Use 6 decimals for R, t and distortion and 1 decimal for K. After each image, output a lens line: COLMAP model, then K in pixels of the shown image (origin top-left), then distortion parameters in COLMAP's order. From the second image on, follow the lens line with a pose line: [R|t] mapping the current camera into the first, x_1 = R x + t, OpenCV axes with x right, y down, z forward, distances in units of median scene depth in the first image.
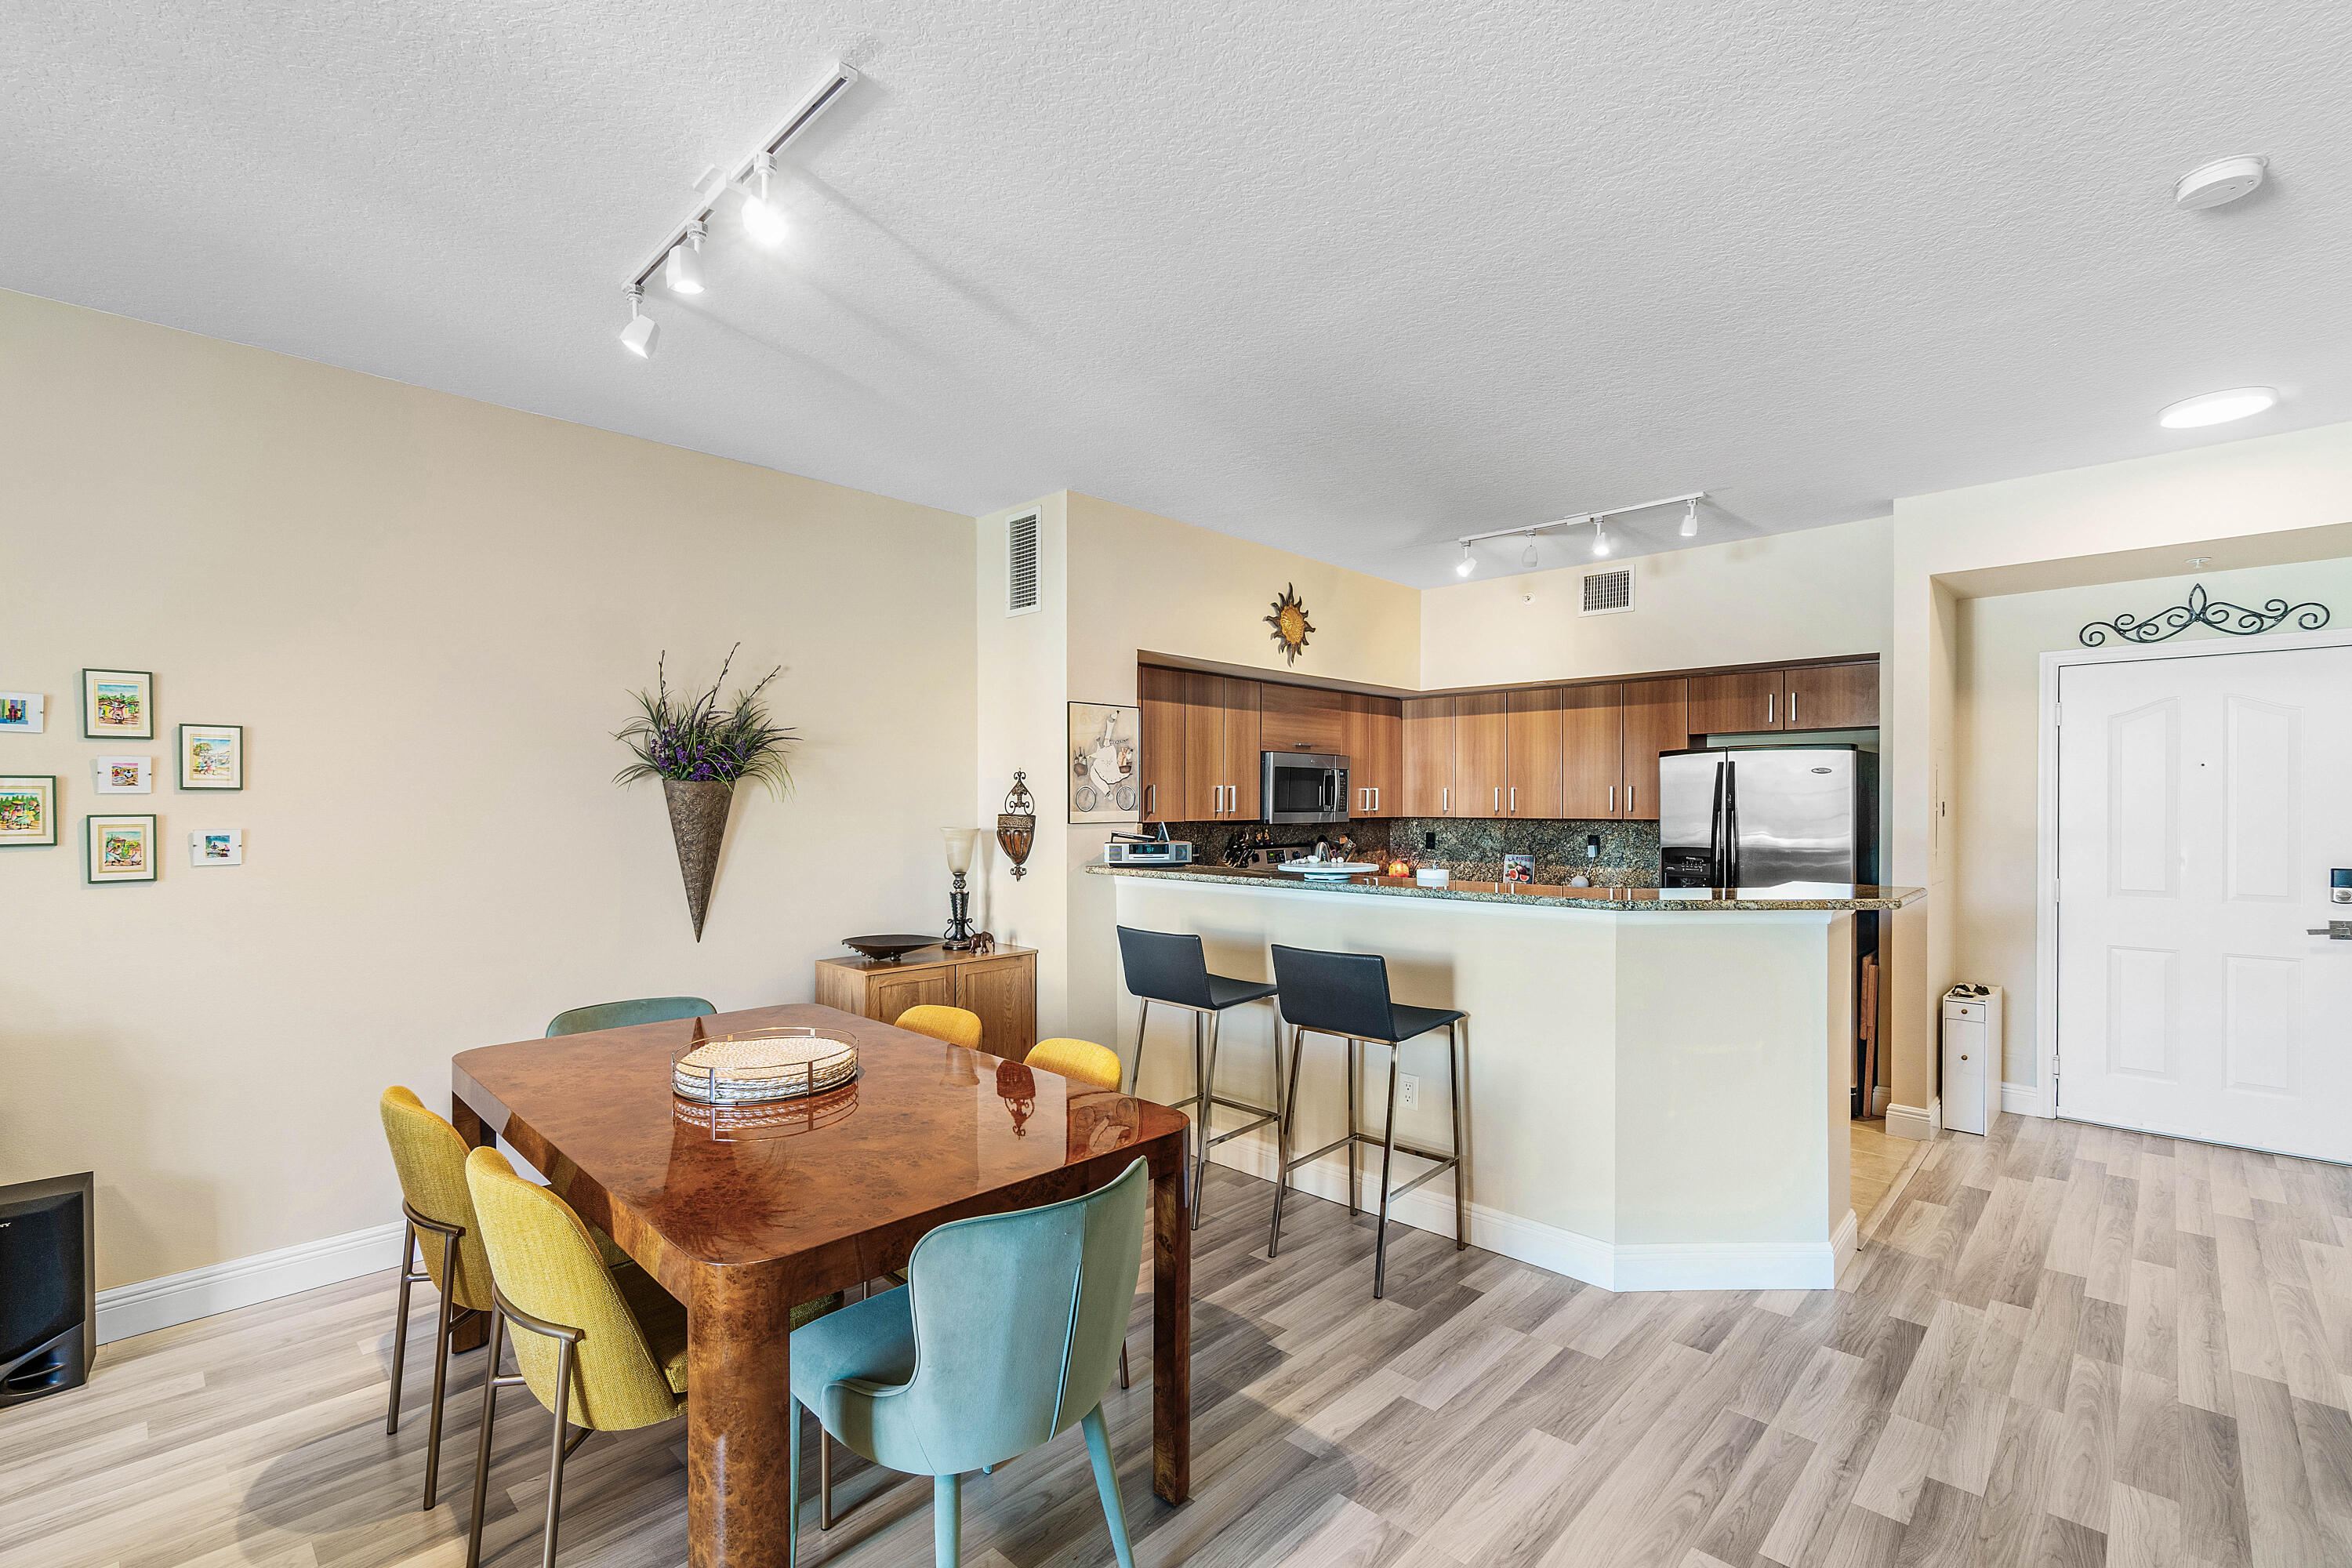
lens RADIAL K [[1039.5, 0, 1170.0], [0, 1039.5, 814.4], [0, 0, 1]] dist [-0.001059, -0.000177]
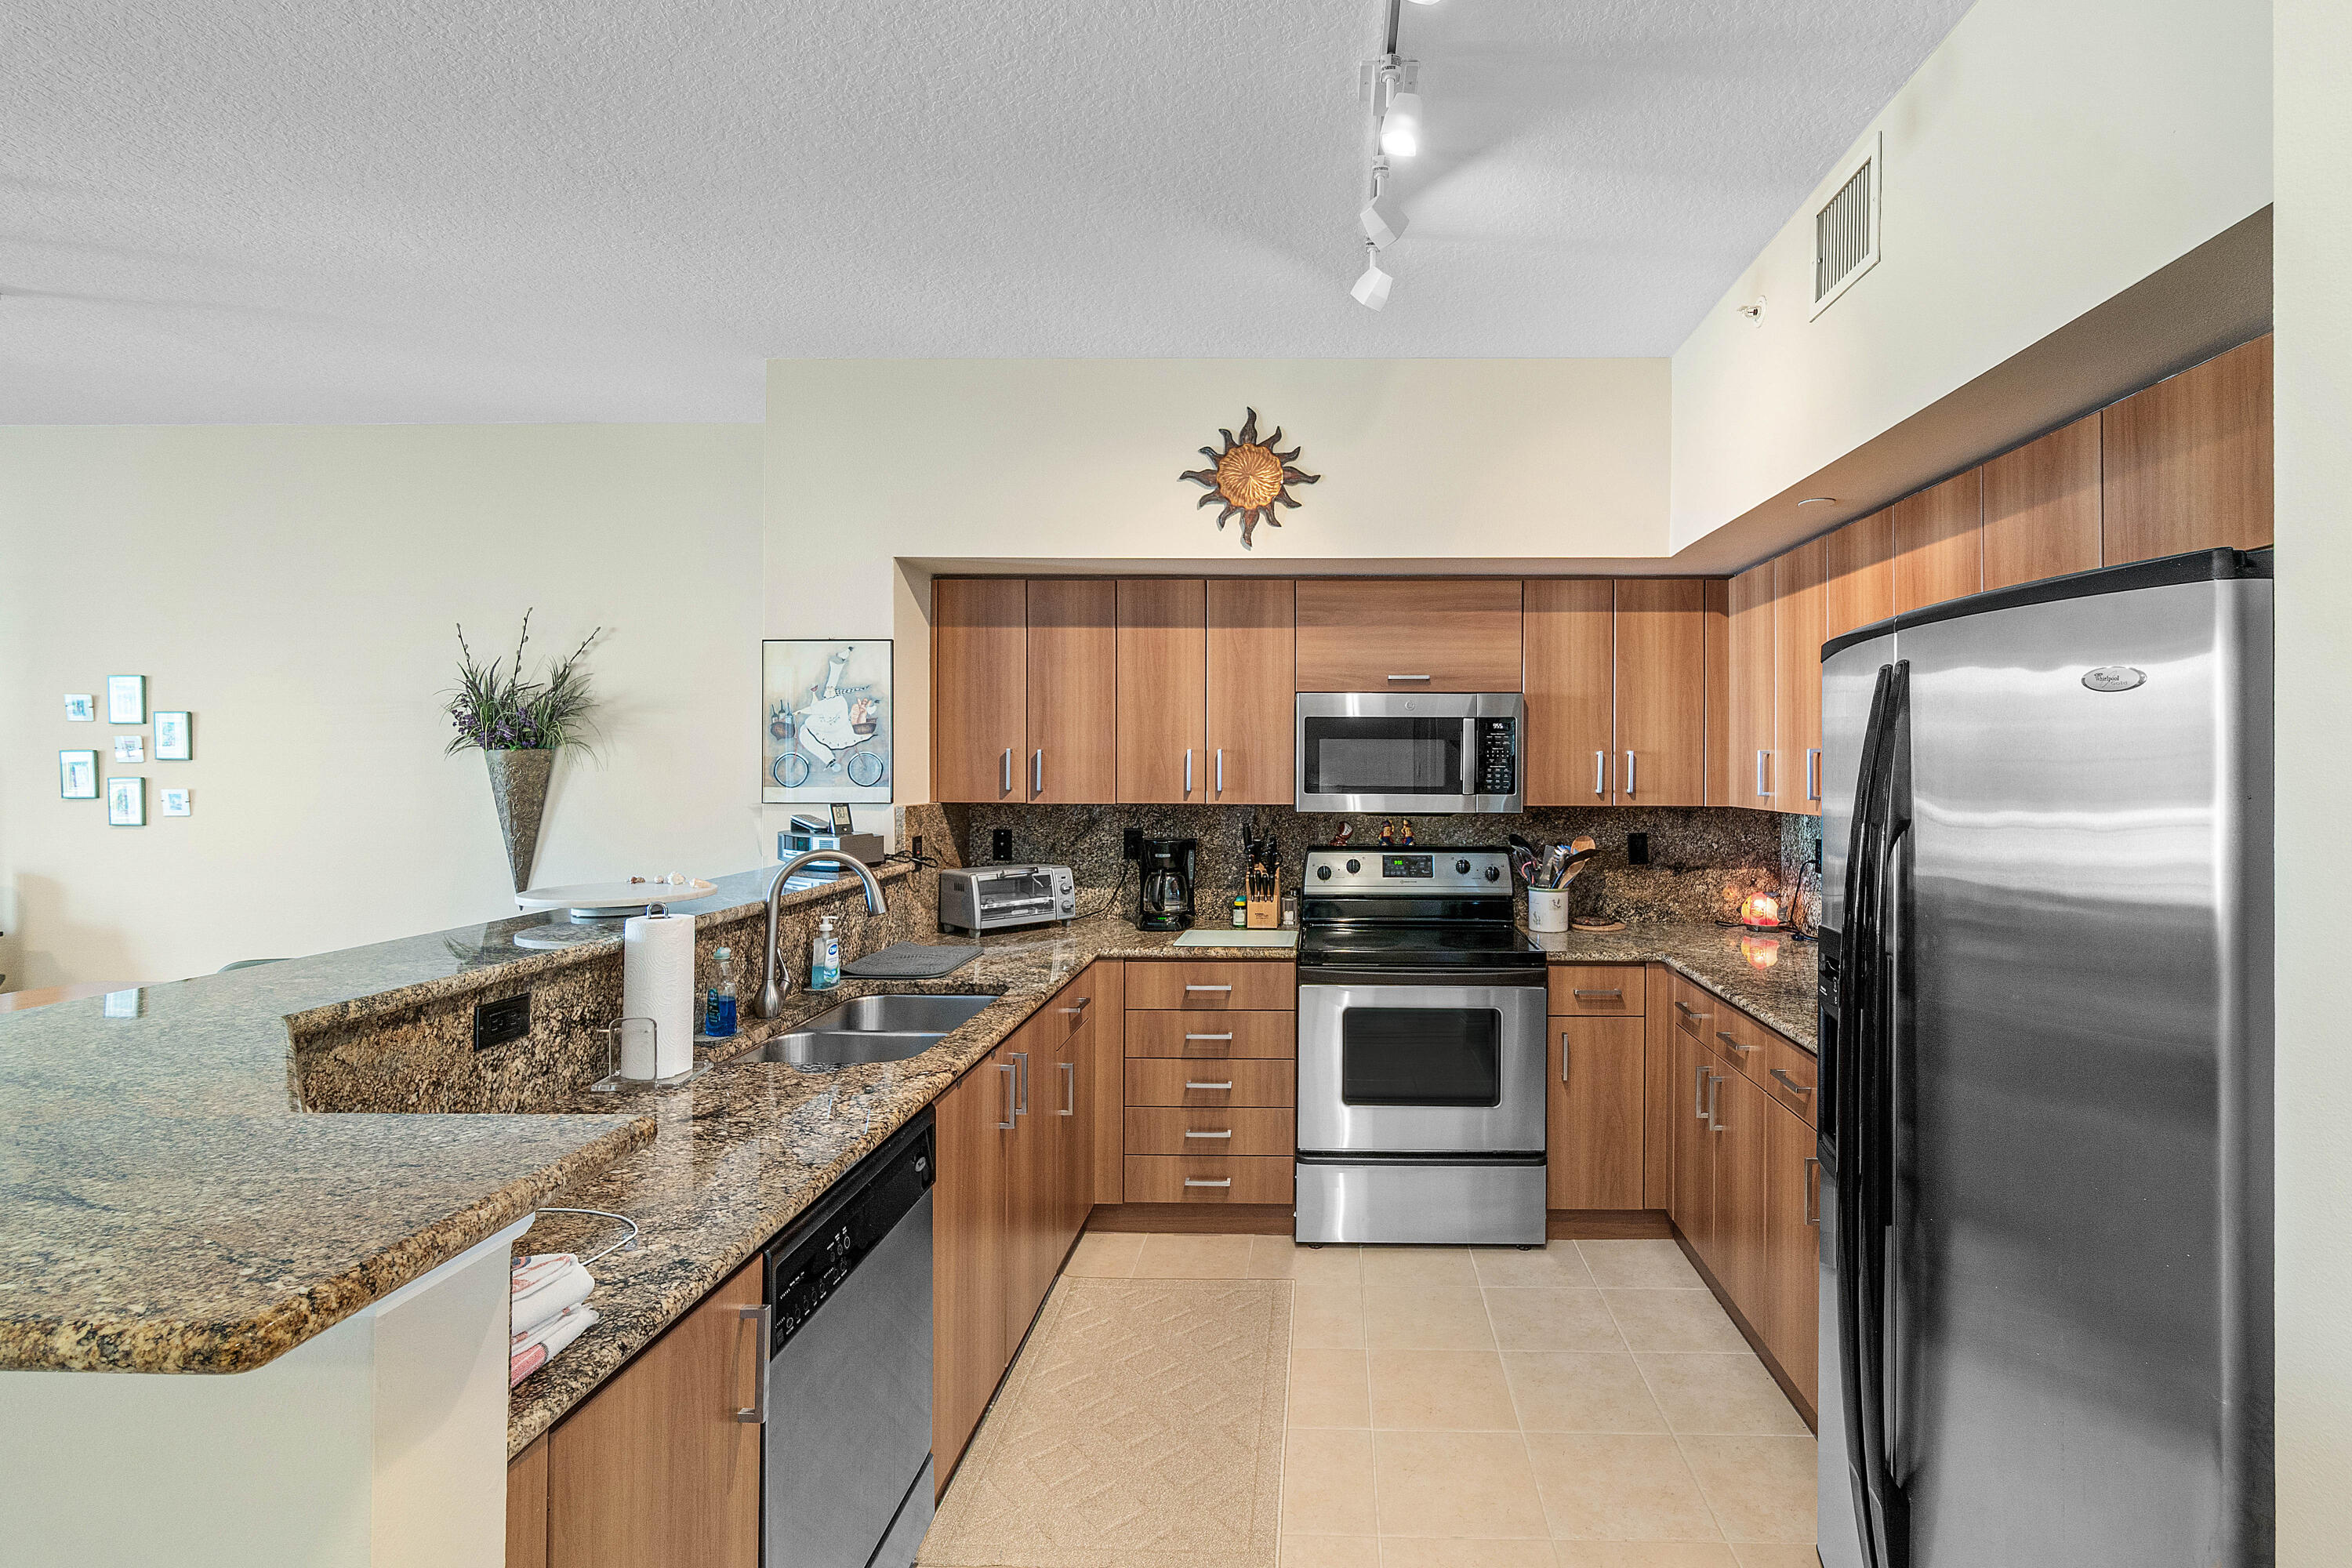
lens RADIAL K [[1091.1, 0, 1327.8], [0, 1091.1, 757.0], [0, 0, 1]] dist [-0.000223, -0.000524]
pose [[0.672510, 0.000824, -0.740087, 0.619505], [-0.012800, 0.999863, -0.010519, -0.017193], [0.739977, 0.016547, 0.672428, 0.628171]]
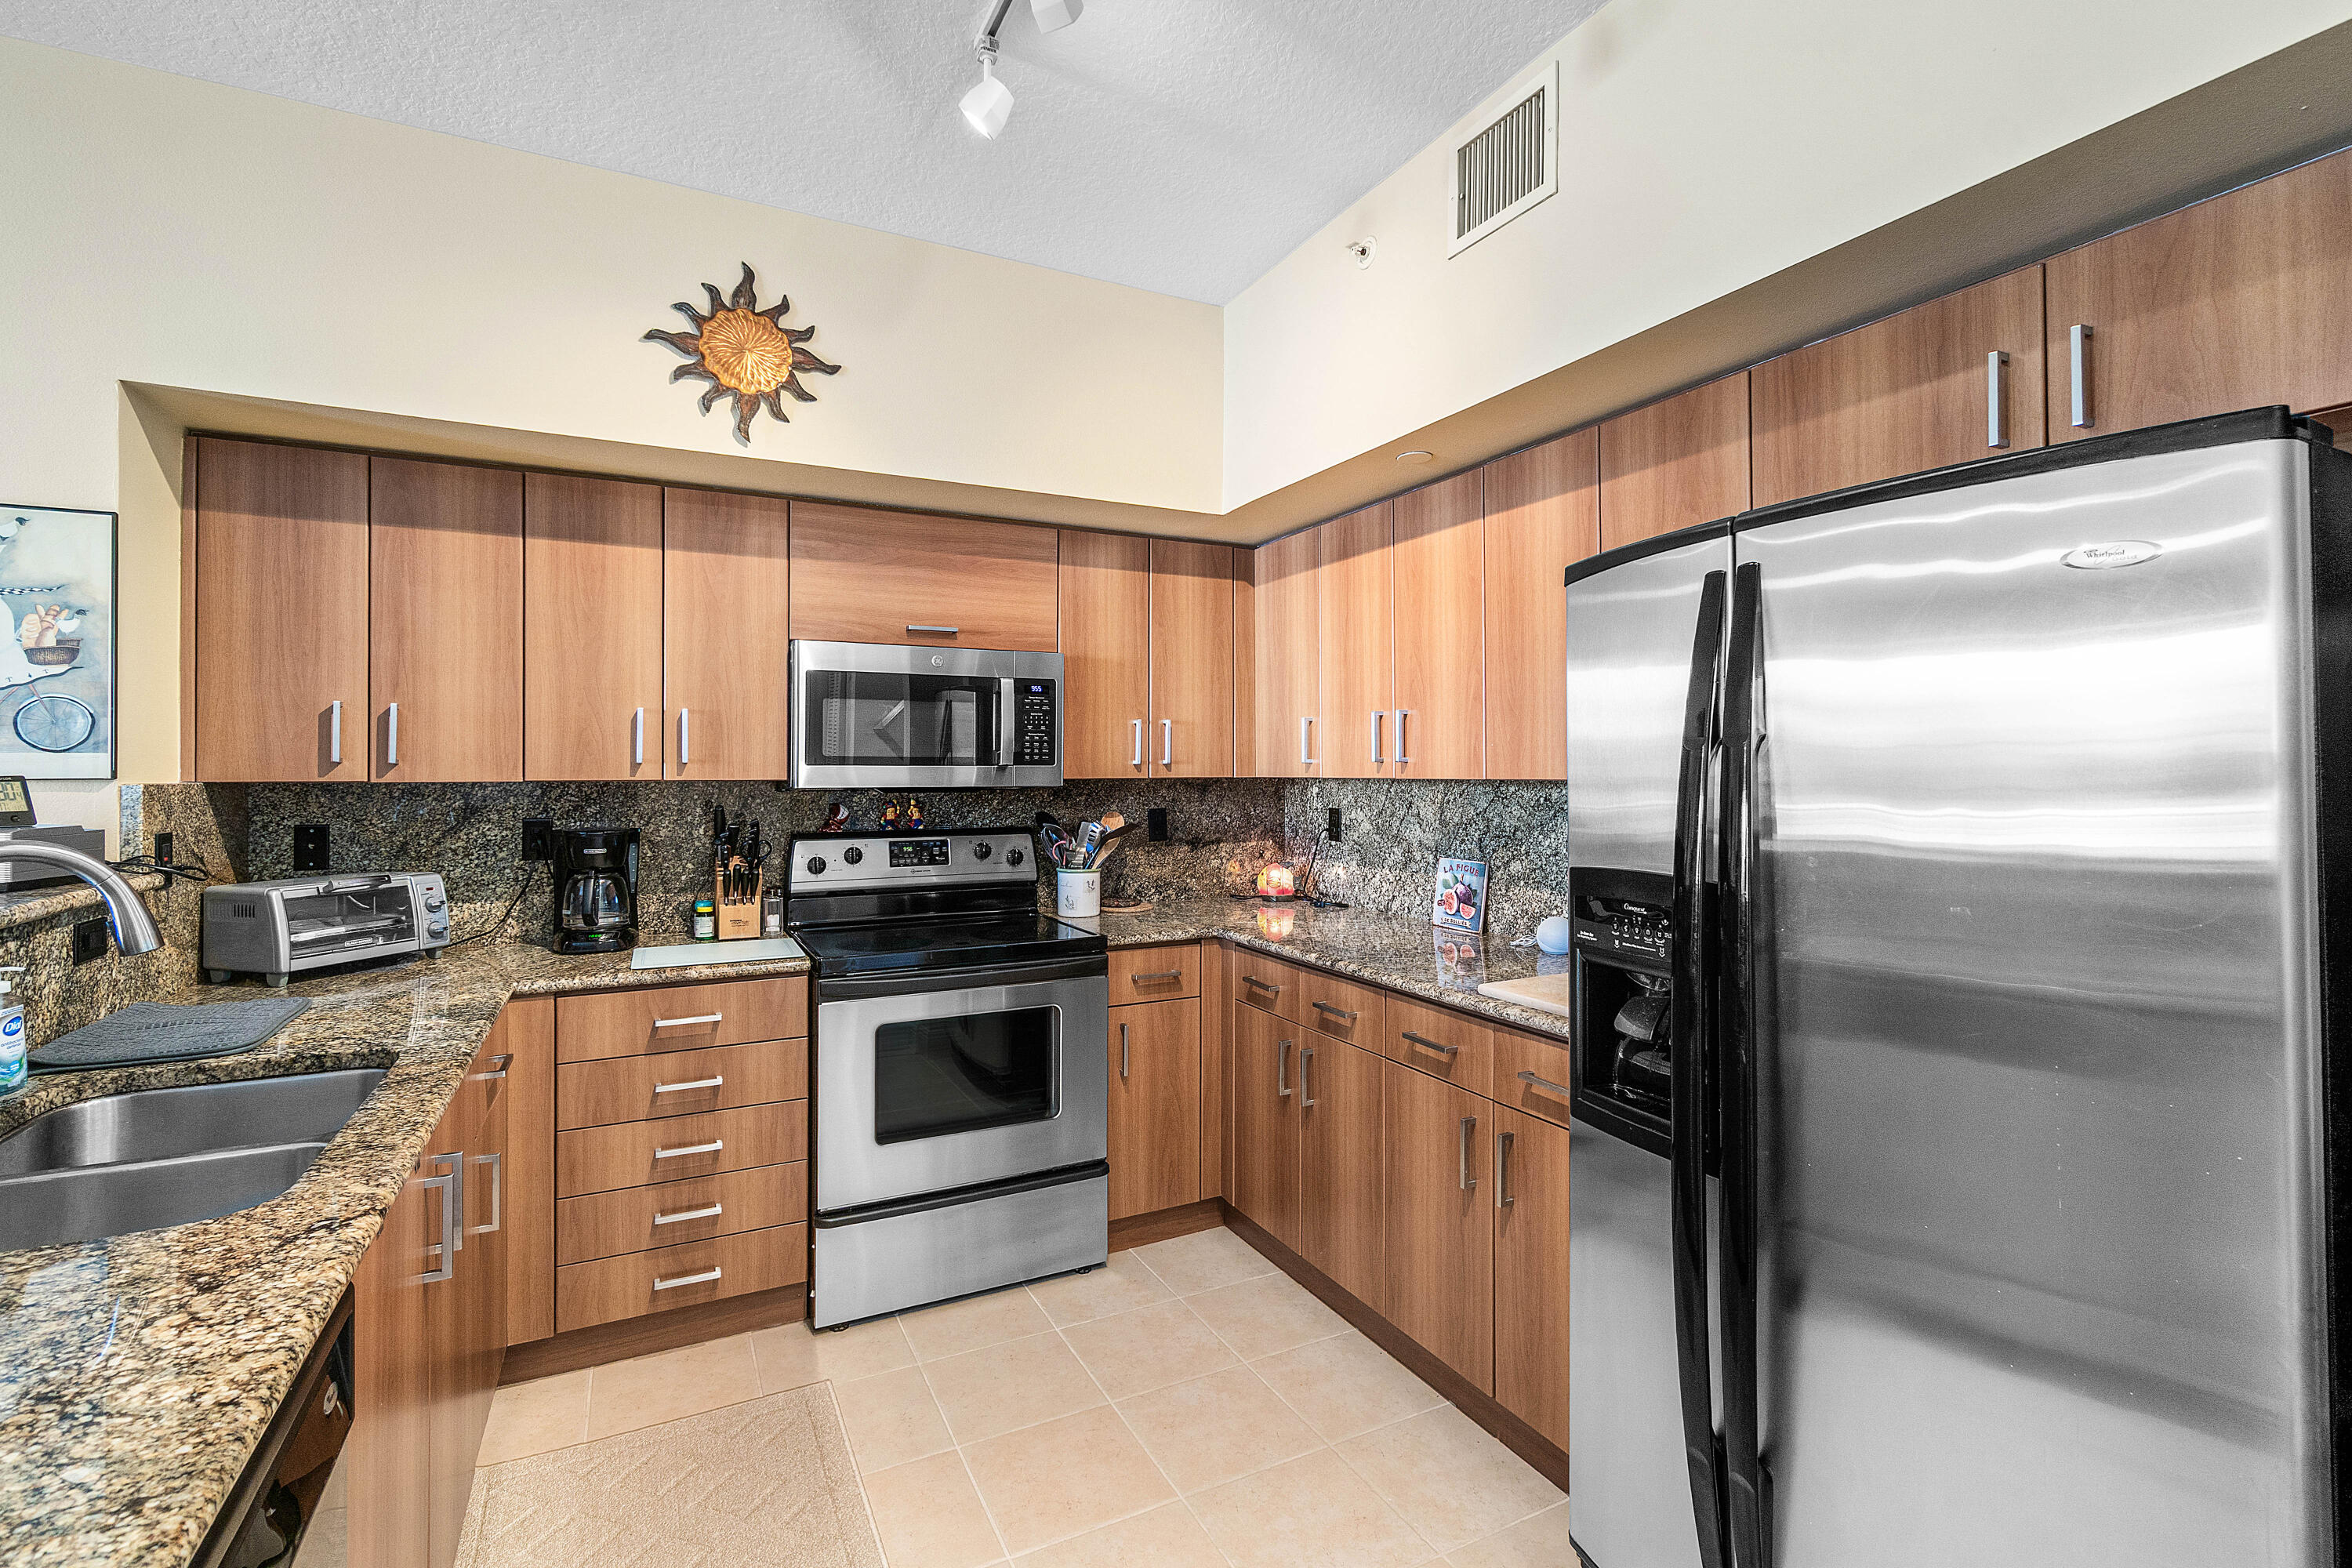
lens RADIAL K [[1038.6, 0, 1188.5], [0, 1038.6, 761.9], [0, 0, 1]] dist [-0.004267, -0.000412]
pose [[0.940643, -0.003655, -0.339379, 0.463657], [-0.003019, 0.999812, -0.019135, 0.006278], [0.339385, 0.019024, 0.940455, 0.651216]]
